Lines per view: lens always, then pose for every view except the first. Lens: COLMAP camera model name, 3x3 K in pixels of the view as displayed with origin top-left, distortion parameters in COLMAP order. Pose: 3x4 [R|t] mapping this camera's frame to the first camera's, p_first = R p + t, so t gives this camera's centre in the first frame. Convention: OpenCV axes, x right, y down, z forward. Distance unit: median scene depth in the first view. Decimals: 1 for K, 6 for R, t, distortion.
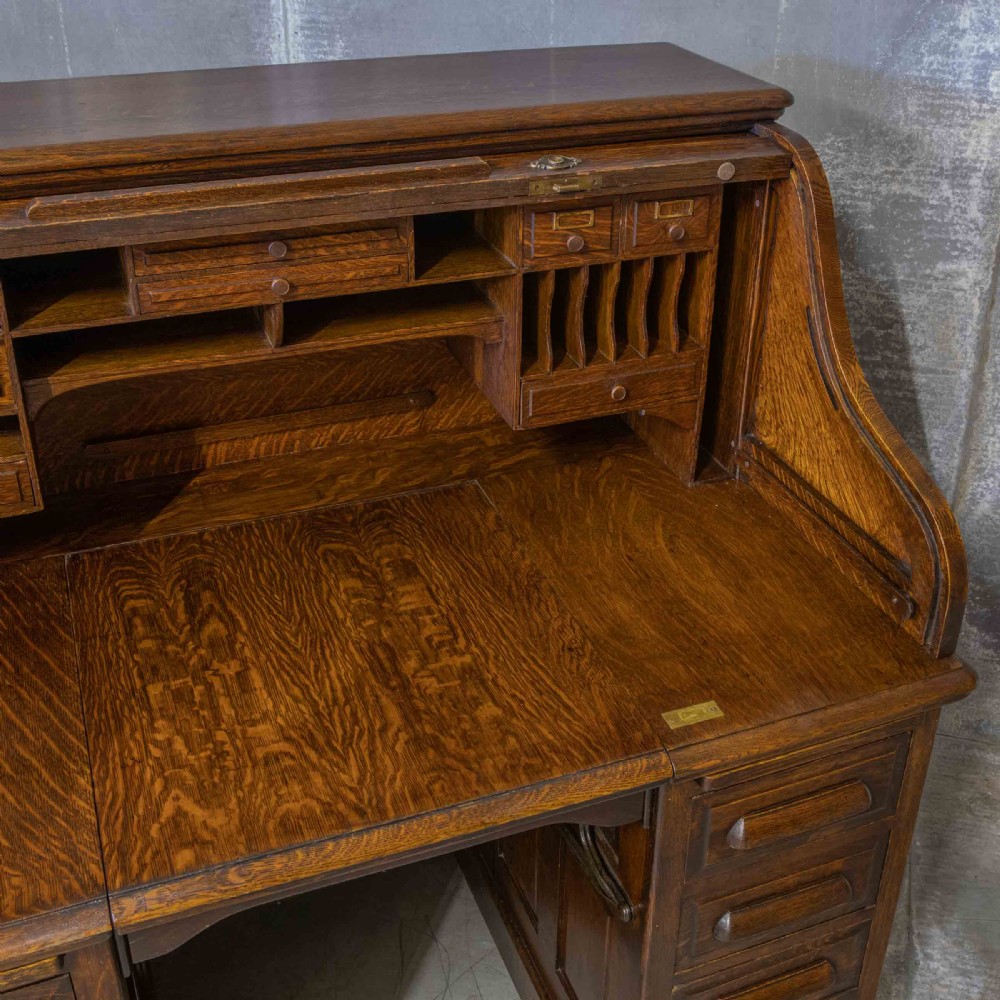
lens RADIAL K [[1278.1, 0, 569.9], [0, 1278.1, 449.6], [0, 0, 1]] dist [-0.083164, 0.087619]
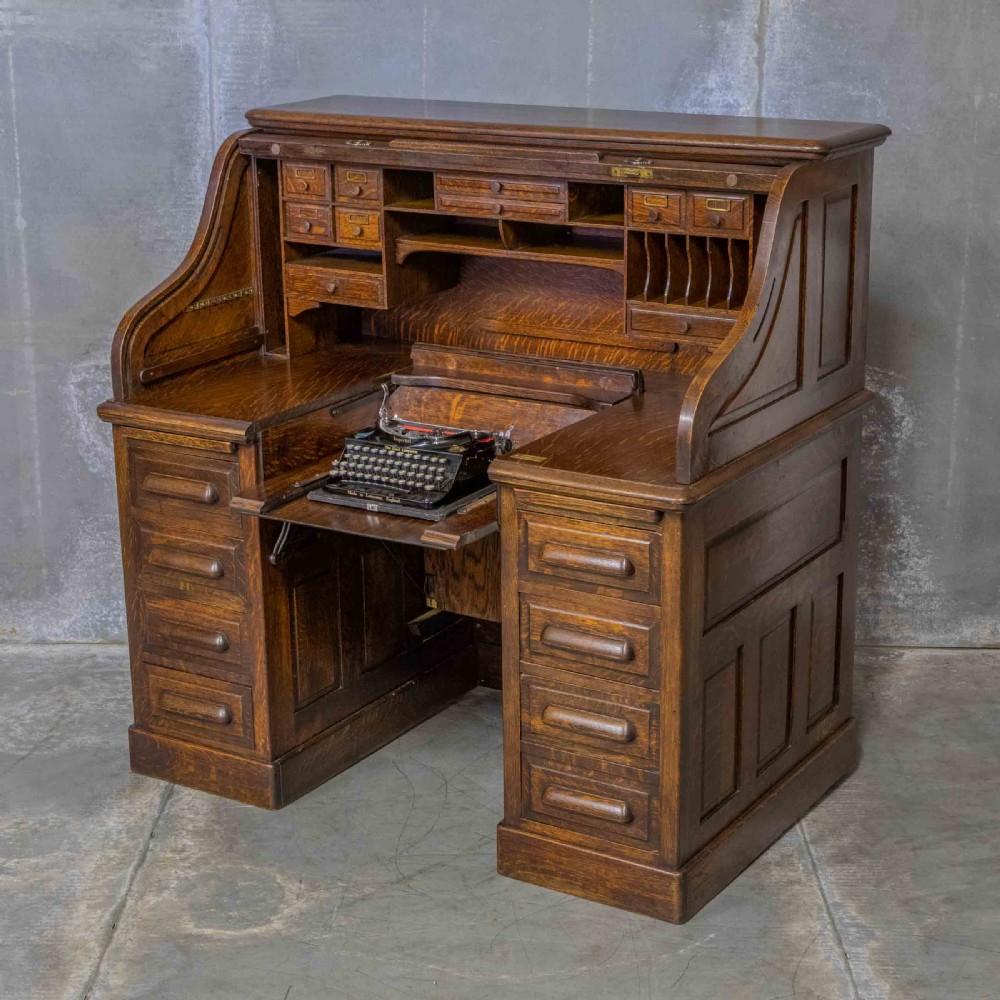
lens RADIAL K [[2011.3, 0, 512.1], [0, 2011.3, 451.9], [0, 0, 1]] dist [0.010175, 0.089734]
pose [[0.579300, 0.183766, -0.794130, 1.969738], [-0.360830, 0.931412, -0.047683, 0.300279], [0.730899, 0.314168, 0.605875, -0.568287]]
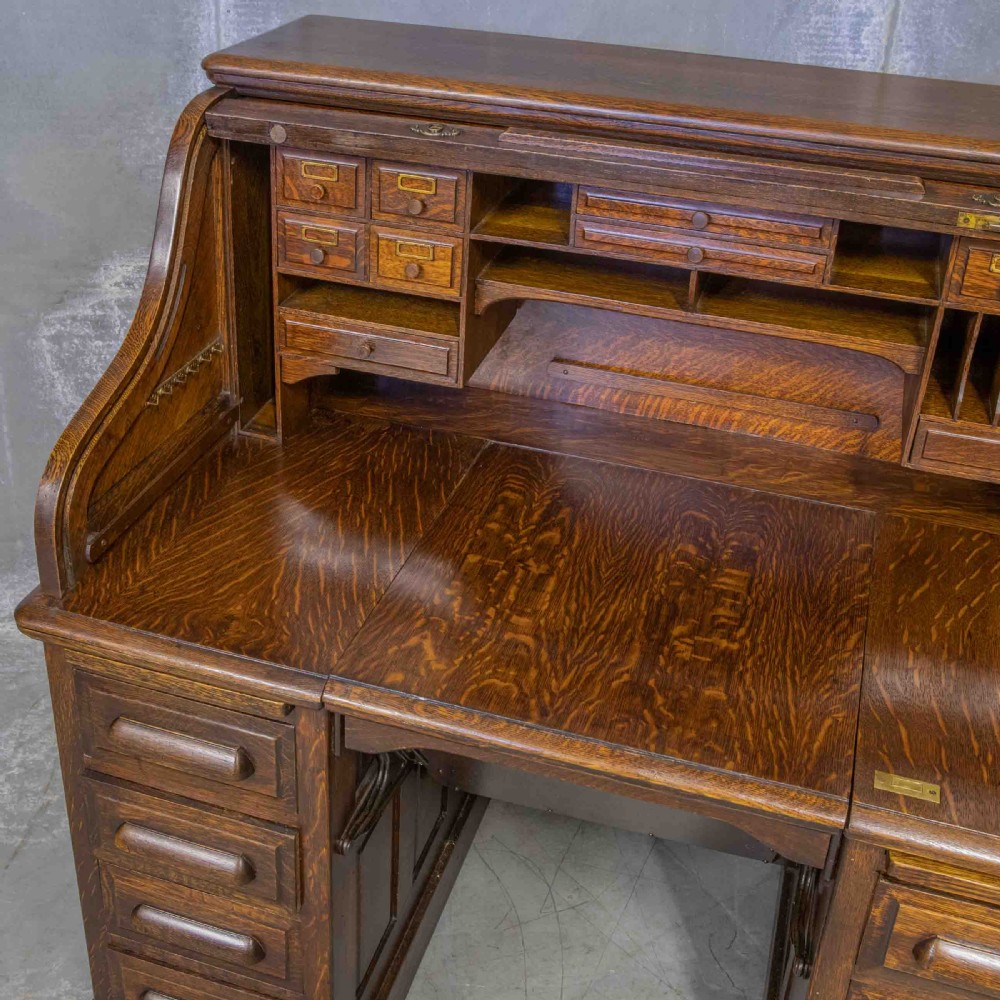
lens RADIAL K [[1314.4, 0, 427.2], [0, 1314.4, 427.8], [0, 0, 1]] dist [-0.086842, 0.054794]
pose [[0.744197, 0.301858, -0.595863, 0.284865], [-0.326551, 0.942608, 0.069673, 0.006670], [0.582696, 0.142730, 0.800058, 0.001863]]
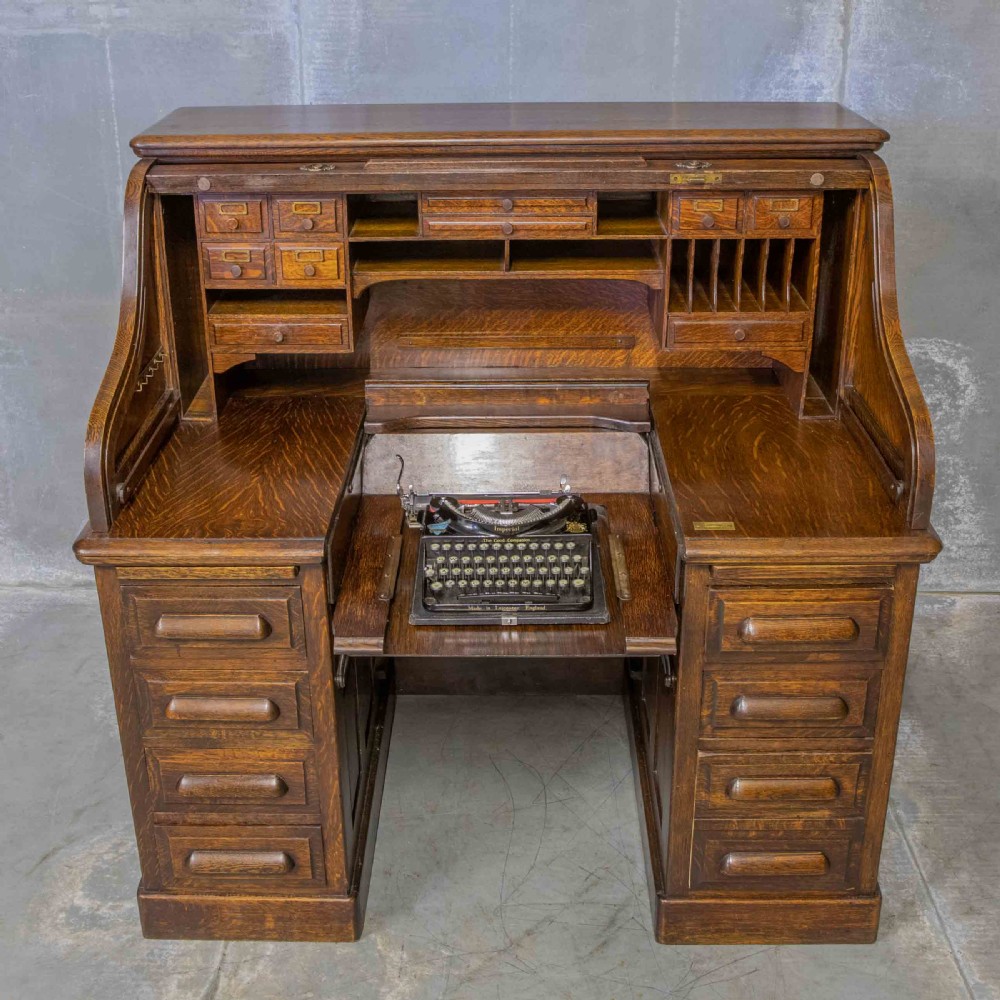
lens RADIAL K [[1292.2, 0, 483.2], [0, 1292.2, 382.6], [0, 0, 1]] dist [-0.126339, 0.113437]
pose [[0.910879, 0.110125, -0.397709, 0.379279], [-0.161659, 0.981933, -0.098354, 0.209236], [0.379692, 0.153882, 0.912225, -0.424238]]
